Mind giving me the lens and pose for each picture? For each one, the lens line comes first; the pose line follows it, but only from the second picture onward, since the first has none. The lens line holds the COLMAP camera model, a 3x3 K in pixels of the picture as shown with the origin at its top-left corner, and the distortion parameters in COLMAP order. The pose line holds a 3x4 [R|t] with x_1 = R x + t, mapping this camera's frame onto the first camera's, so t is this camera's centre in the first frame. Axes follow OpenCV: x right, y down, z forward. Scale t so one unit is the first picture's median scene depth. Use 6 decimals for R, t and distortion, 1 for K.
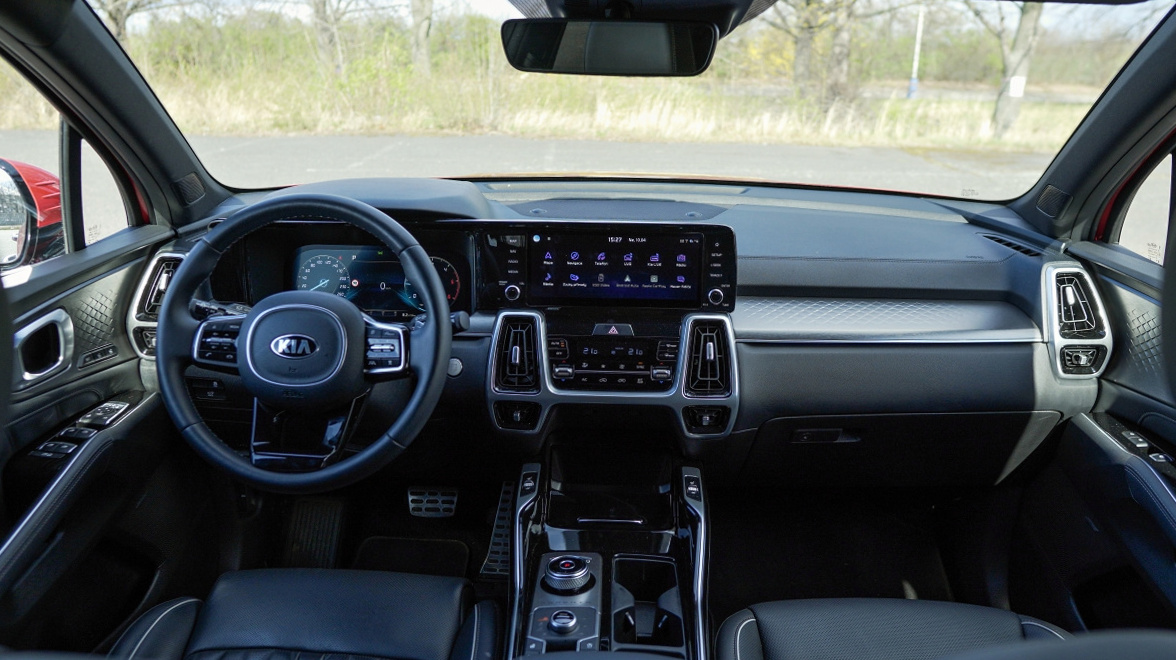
lens RADIAL K [[832.2, 0, 588.0], [0, 832.2, 330.0], [0, 0, 1]] dist [-0.073650, 0.002578]
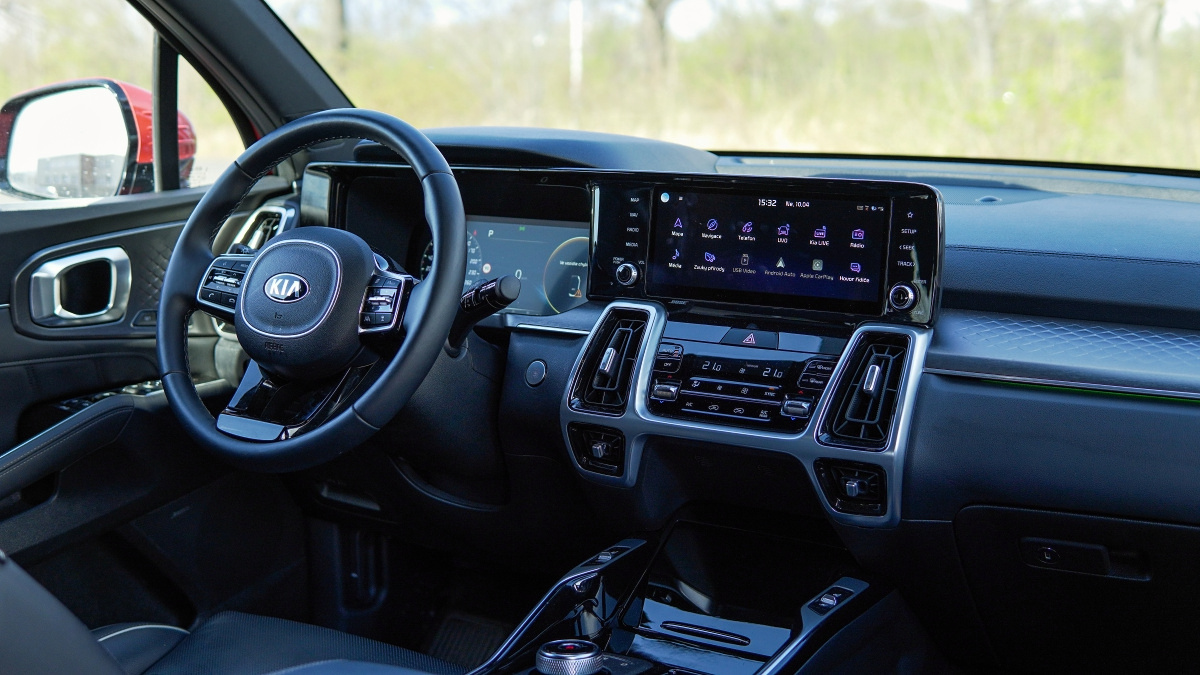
lens RADIAL K [[1593.1, 0, 600.0], [0, 1593.1, 337.5], [0, 0, 1]] dist [-0.150951, -0.034060]
pose [[0.854976, 0.075937, -0.513079, 0.574560], [-0.155689, 0.981180, -0.114218, 0.161288], [0.494750, 0.177535, 0.850708, -0.120614]]
